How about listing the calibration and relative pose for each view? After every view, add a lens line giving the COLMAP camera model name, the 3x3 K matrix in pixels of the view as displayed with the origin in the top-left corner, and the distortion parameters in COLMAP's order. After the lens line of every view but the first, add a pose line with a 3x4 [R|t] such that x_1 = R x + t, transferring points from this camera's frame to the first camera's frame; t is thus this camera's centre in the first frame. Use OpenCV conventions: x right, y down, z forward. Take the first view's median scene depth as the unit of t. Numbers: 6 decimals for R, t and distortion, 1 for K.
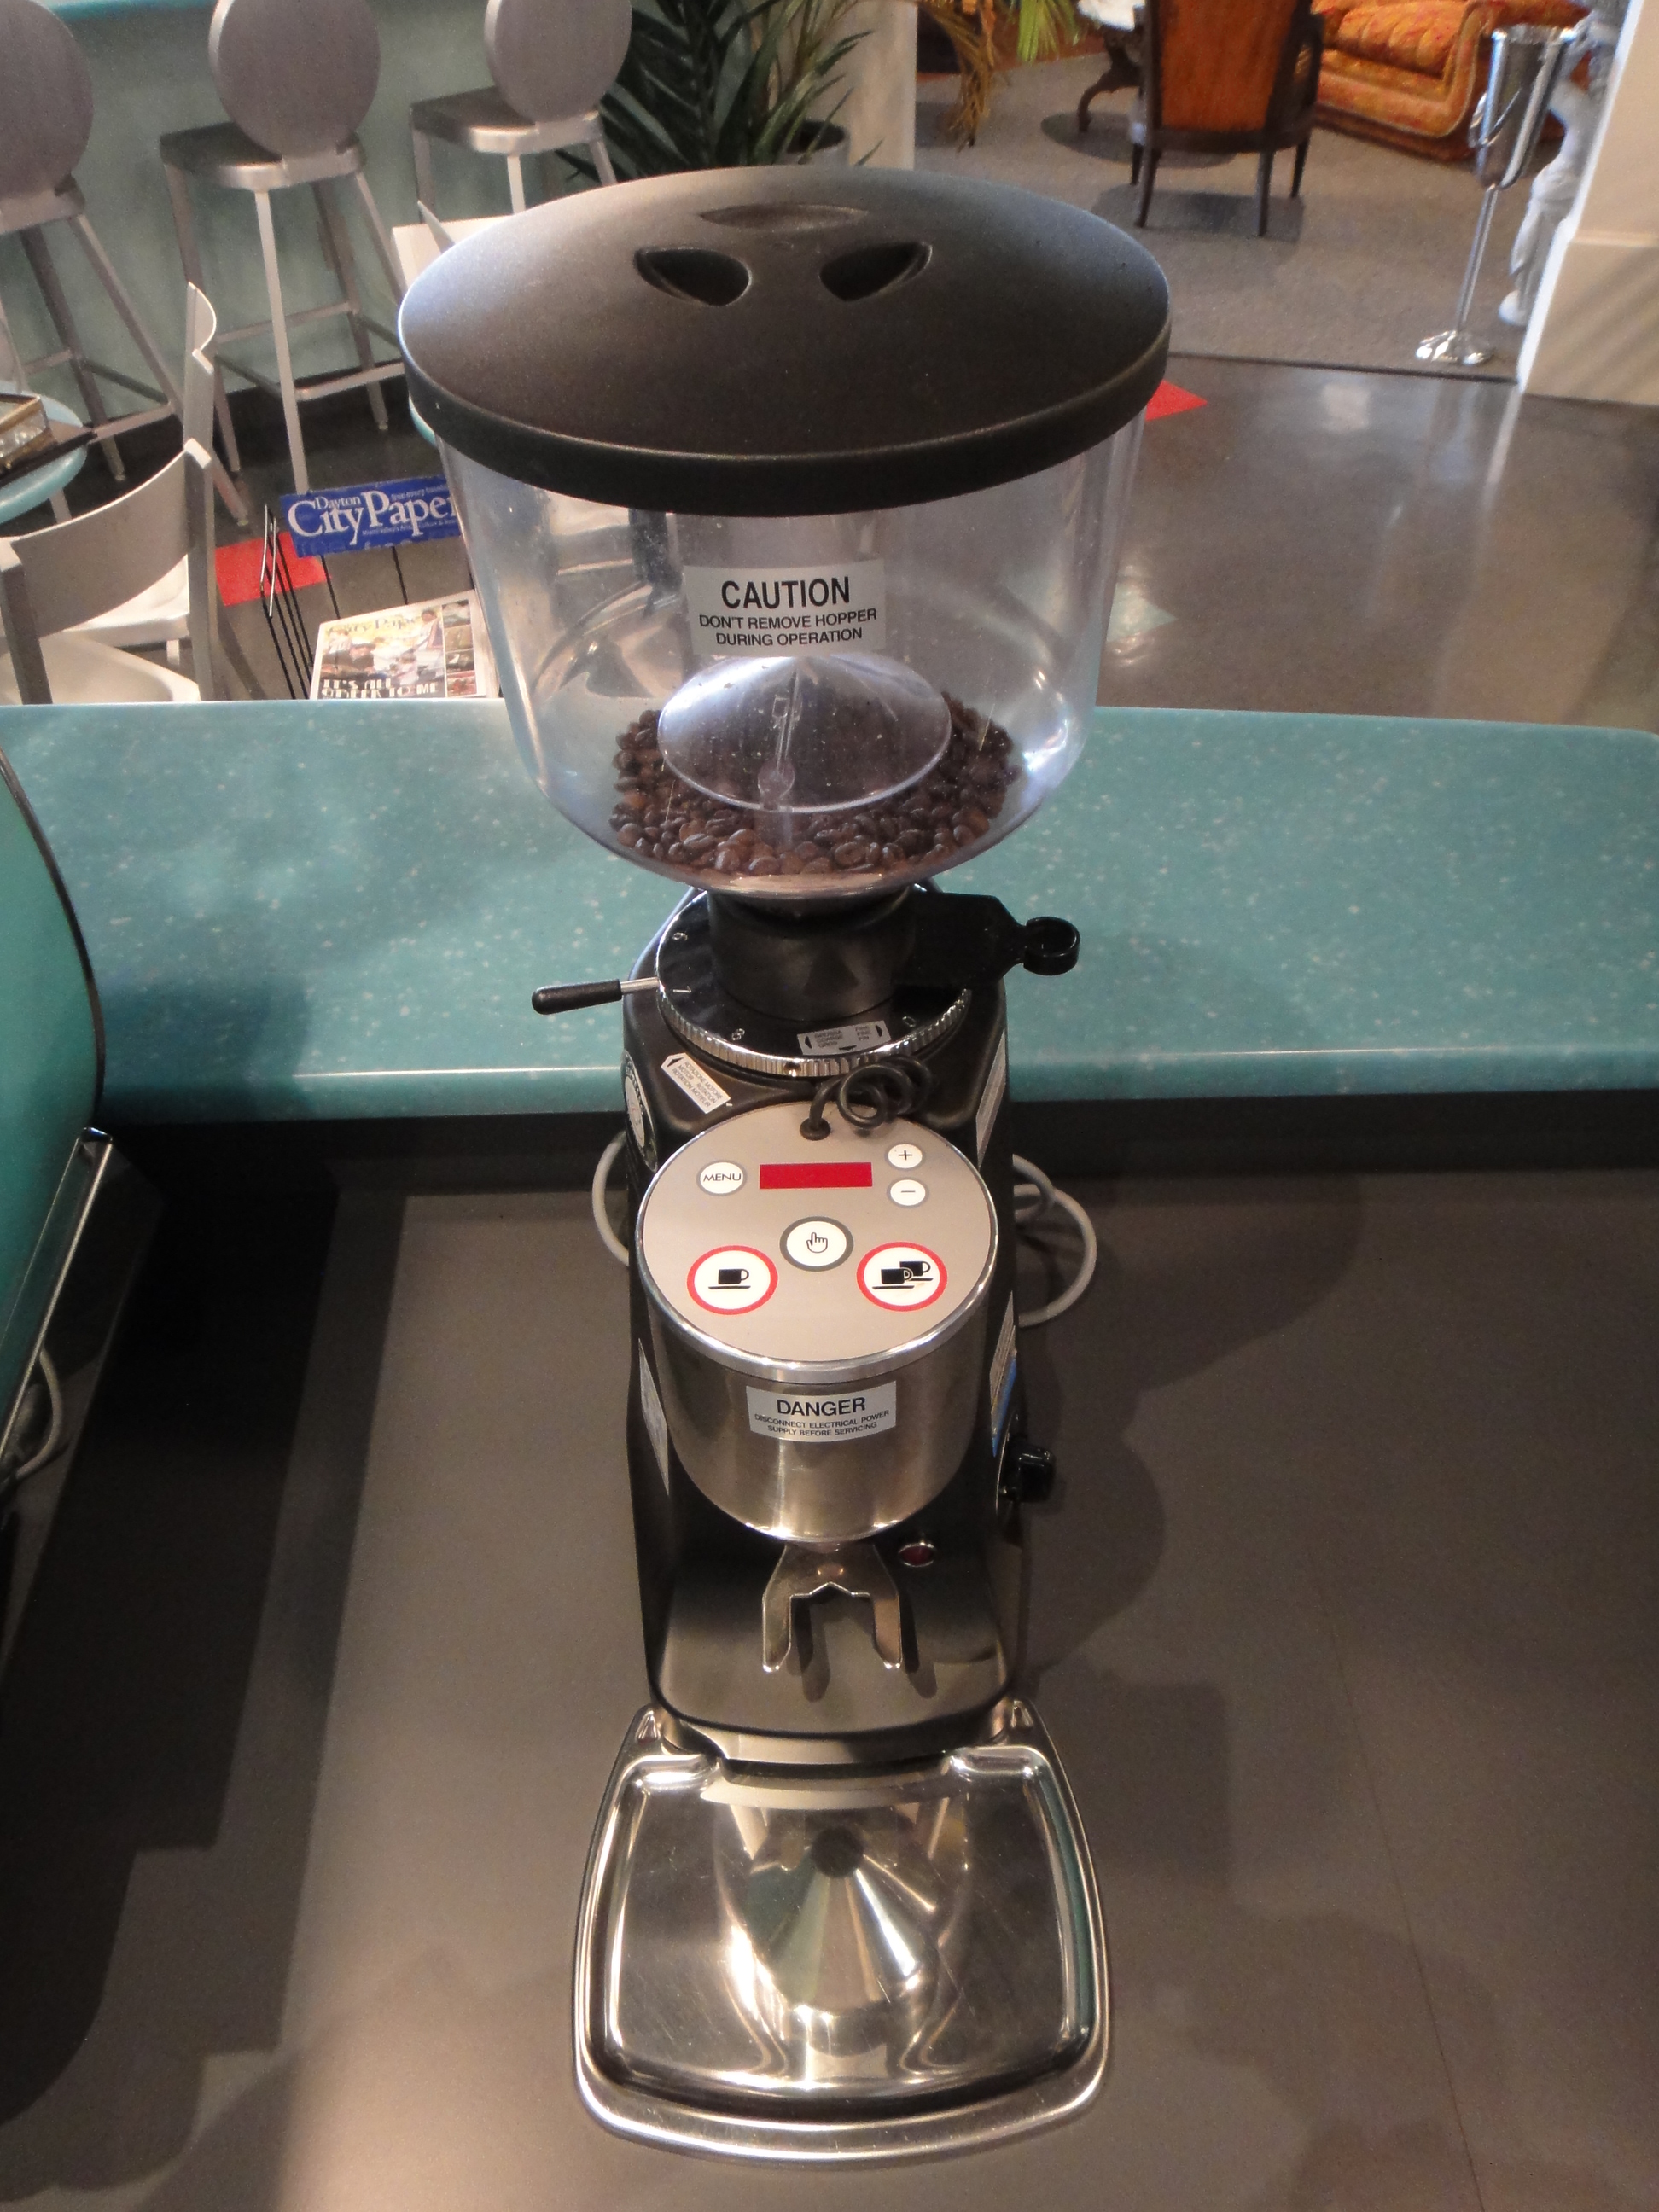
lens RADIAL K [[1579.7, 0, 838.7], [0, 1579.7, 1114.1], [0, 0, 1]] dist [0.006909, 0.009820]
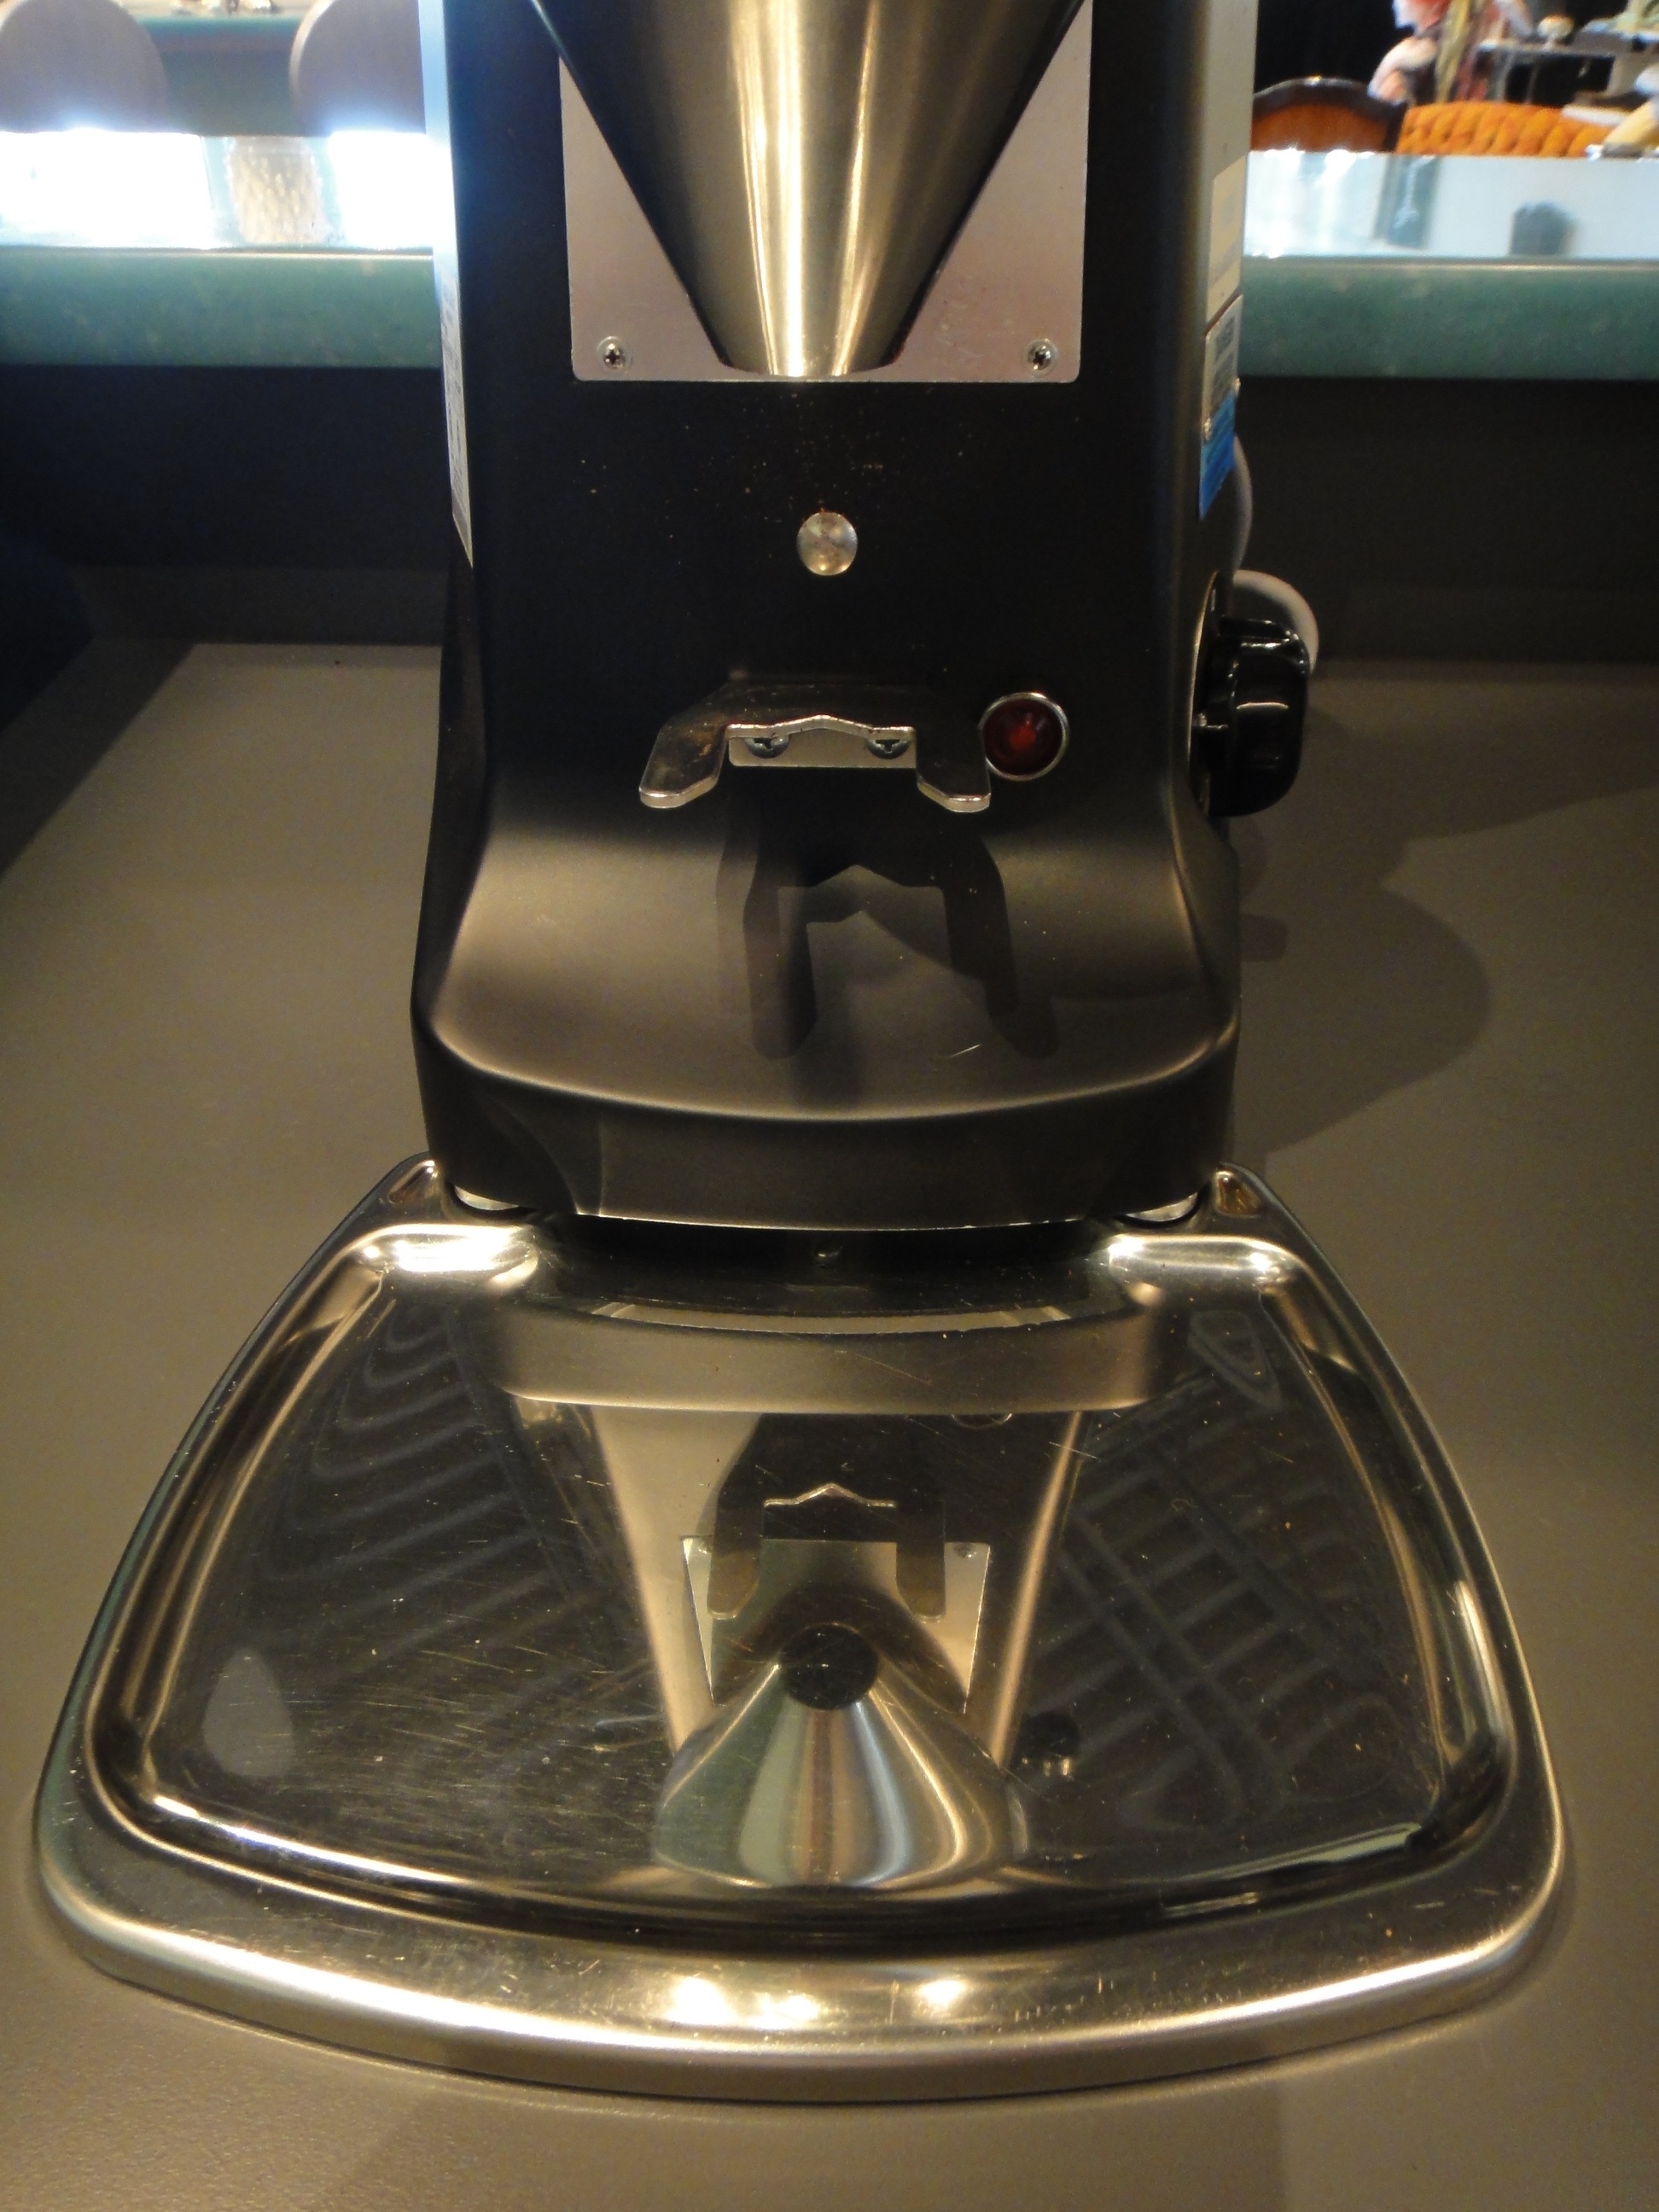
lens RADIAL K [[1579.7, 0, 839.7], [0, 1579.7, 1106.0], [0, 0, 1]] dist [0.006909, 0.009820]
pose [[0.998687, 0.039604, -0.032495, 0.013958], [-0.044092, 0.987451, -0.151643, 0.359963], [0.026082, 0.152877, 0.987901, 0.457452]]
